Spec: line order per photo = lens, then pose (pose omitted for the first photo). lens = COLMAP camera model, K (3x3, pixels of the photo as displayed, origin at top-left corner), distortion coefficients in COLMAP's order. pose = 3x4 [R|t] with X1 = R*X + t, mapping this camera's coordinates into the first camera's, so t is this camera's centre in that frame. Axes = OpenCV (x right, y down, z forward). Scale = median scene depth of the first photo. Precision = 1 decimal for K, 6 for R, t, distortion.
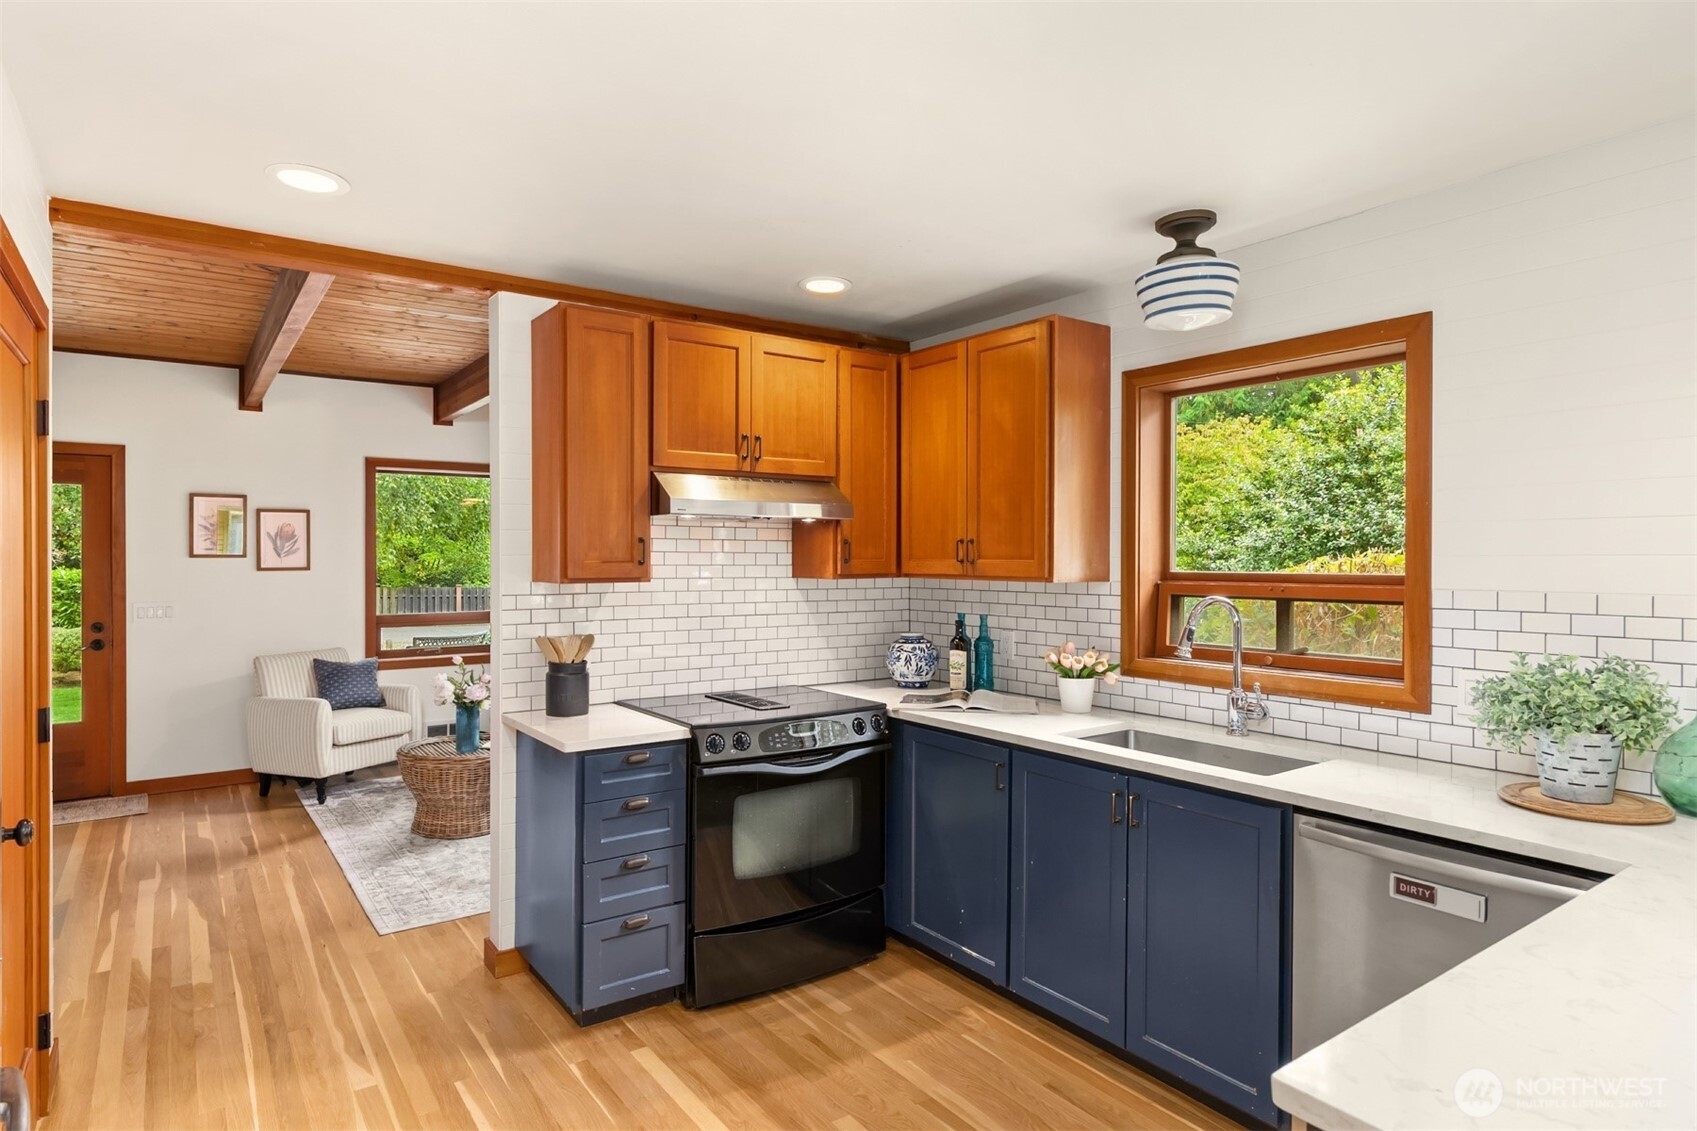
lens RADIAL K [[966.9, 0, 840.6], [0, 966.9, 567.8], [0, 0, 1]] dist [0.037085, 0.001548]
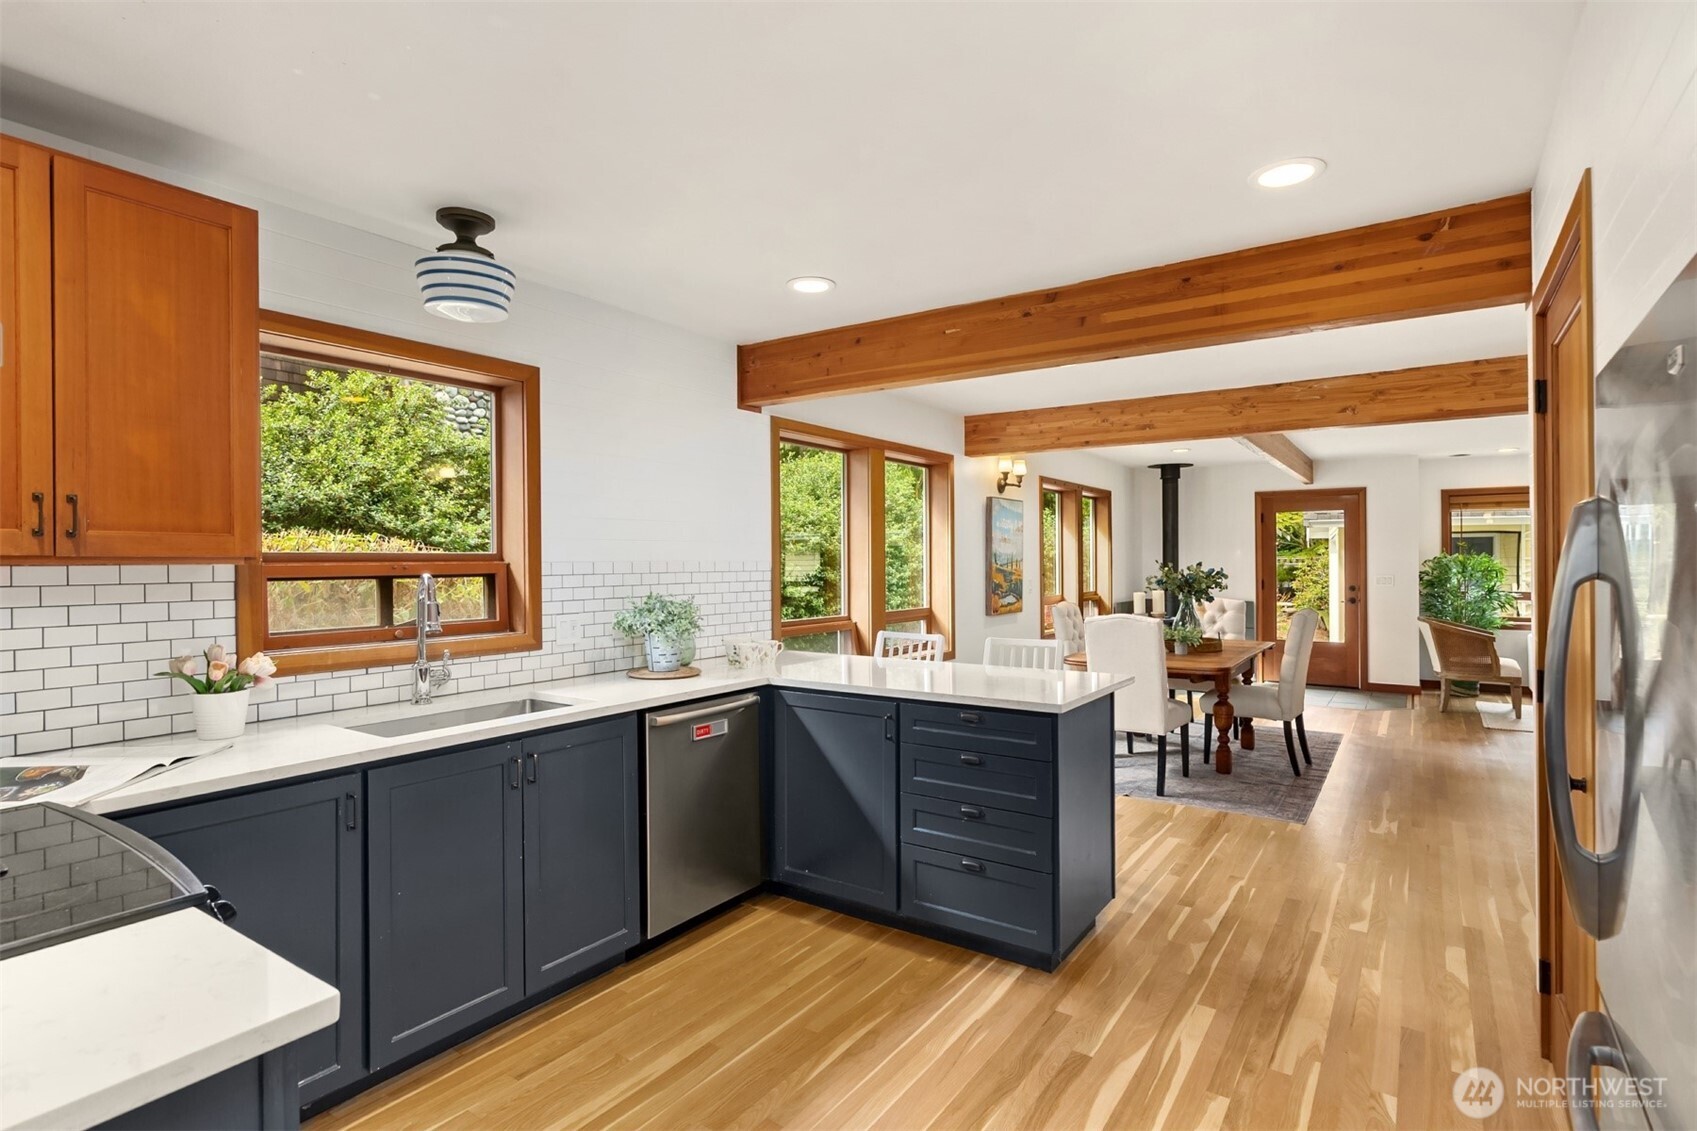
lens RADIAL K [[843.6, 0, 839.5], [0, 843.6, 557.5], [0, 0, 1]] dist [-0.000929, -0.000049]
pose [[-0.346848, -0.007099, 0.937894, -0.616145], [0.004969, 0.999943, 0.009407, 0.004718], [-0.937908, 0.007923, -0.346793, 0.892537]]
